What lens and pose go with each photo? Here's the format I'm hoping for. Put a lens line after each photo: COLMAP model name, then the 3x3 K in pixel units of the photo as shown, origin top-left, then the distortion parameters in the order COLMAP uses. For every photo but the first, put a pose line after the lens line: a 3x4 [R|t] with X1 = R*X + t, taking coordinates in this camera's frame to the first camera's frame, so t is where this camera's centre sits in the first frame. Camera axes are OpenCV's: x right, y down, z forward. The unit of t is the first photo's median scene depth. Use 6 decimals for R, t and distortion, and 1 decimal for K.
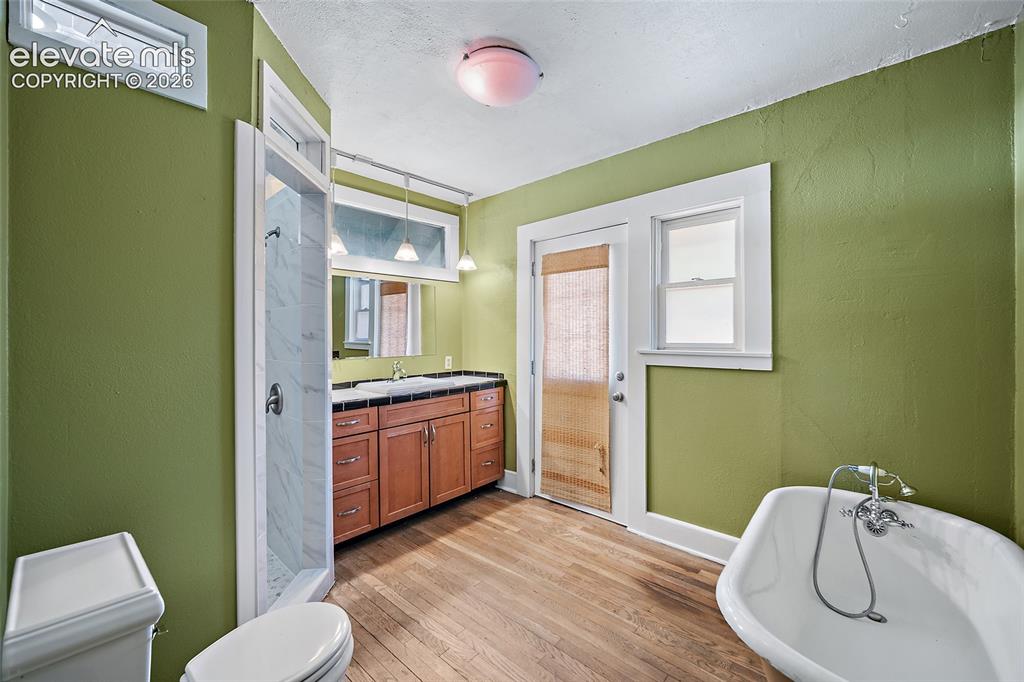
lens RADIAL K [[402.5, 0, 512.6], [0, 402.5, 337.9], [0, 0, 1]] dist [-0.014583, 0.001712]
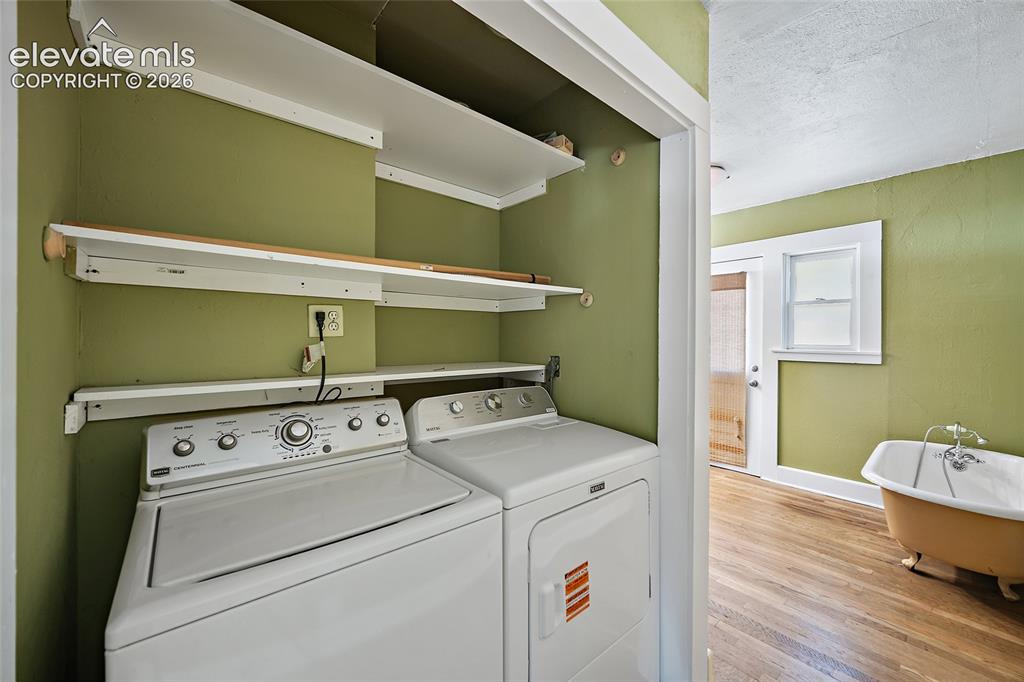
lens RADIAL K [[402.5, 0, 509.5], [0, 402.5, 341.1], [0, 0, 1]] dist [-0.014583, 0.001712]
pose [[0.991167, 0.004920, -0.132529, -0.470668], [-0.003671, 0.999947, 0.009670, -0.010431], [0.132569, -0.009098, 0.991132, -0.575871]]
